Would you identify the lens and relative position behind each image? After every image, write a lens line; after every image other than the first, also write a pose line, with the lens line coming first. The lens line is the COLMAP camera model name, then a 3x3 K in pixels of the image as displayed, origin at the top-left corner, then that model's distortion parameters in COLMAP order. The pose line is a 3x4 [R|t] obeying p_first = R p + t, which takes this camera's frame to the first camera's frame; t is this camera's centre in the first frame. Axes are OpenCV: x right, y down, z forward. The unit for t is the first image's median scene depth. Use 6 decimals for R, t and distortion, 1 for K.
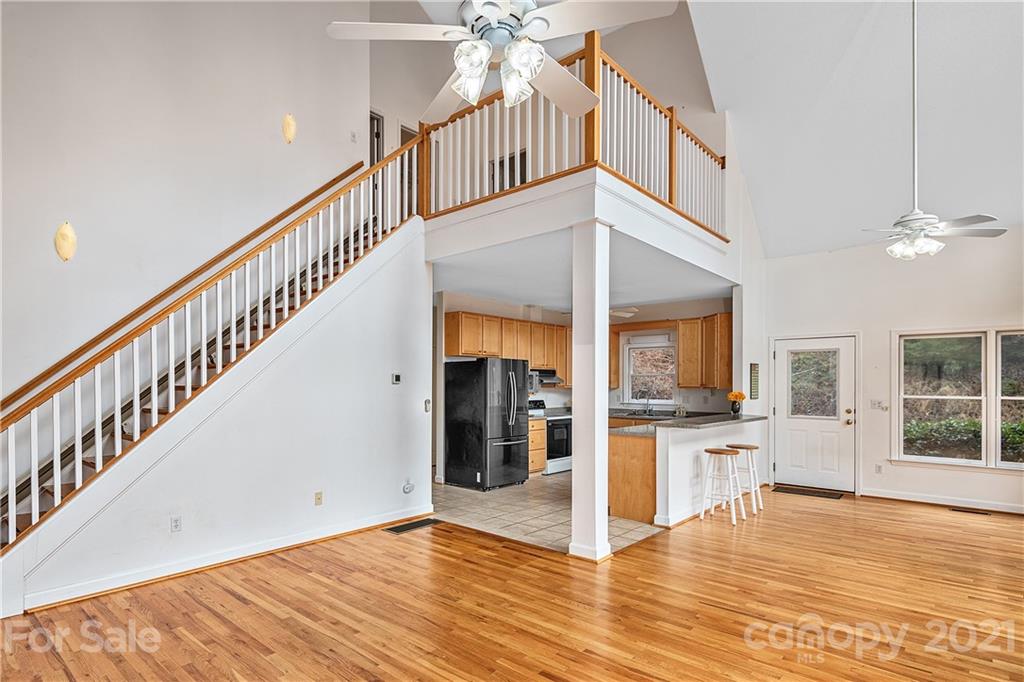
lens RADIAL K [[529.0, 0, 445.8], [0, 529.0, 379.7], [0, 0, 1]] dist [-0.002097, -0.001198]
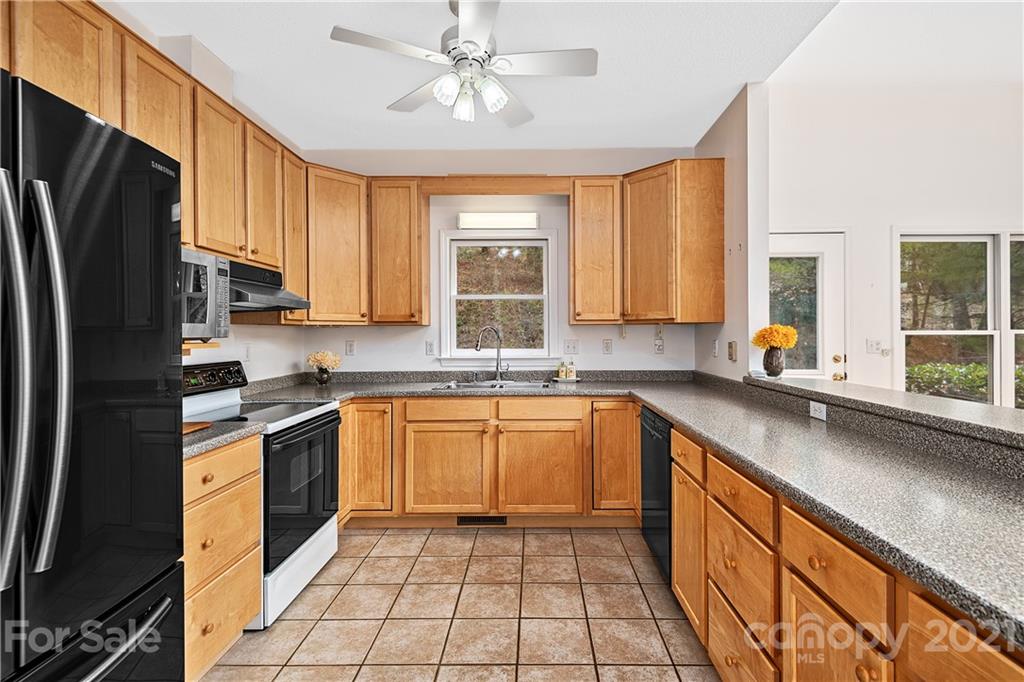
lens RADIAL K [[493.6, 0, 535.4], [0, 493.6, 331.5], [0, 0, 1]] dist [0.031962, -0.016316]
pose [[0.722626, -0.007029, 0.691203, 0.114035], [0.003820, 0.999974, 0.006175, 0.021150], [-0.691228, -0.001822, 0.722634, 0.719697]]
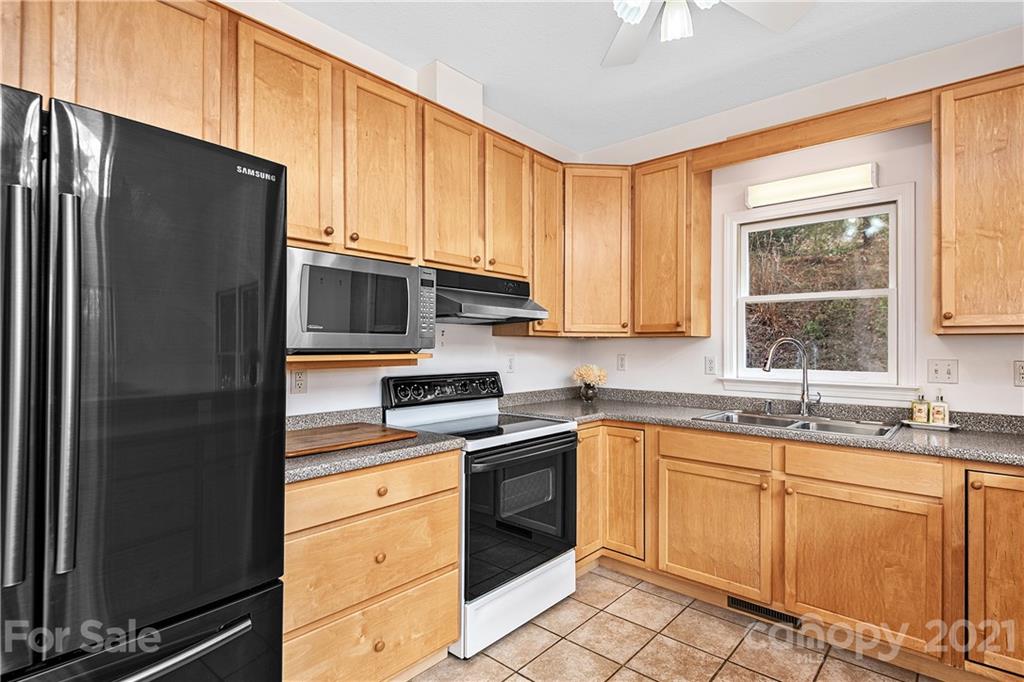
lens RADIAL K [[508.4, 0, 530.1], [0, 508.4, 342.5], [0, 0, 1]] dist [0.041133, -0.030758]
pose [[0.998374, 0.000020, 0.057008, 0.211644], [0.000012, 1.000000, -0.000572, 0.022260], [-0.057008, 0.000572, 0.998374, 0.753023]]
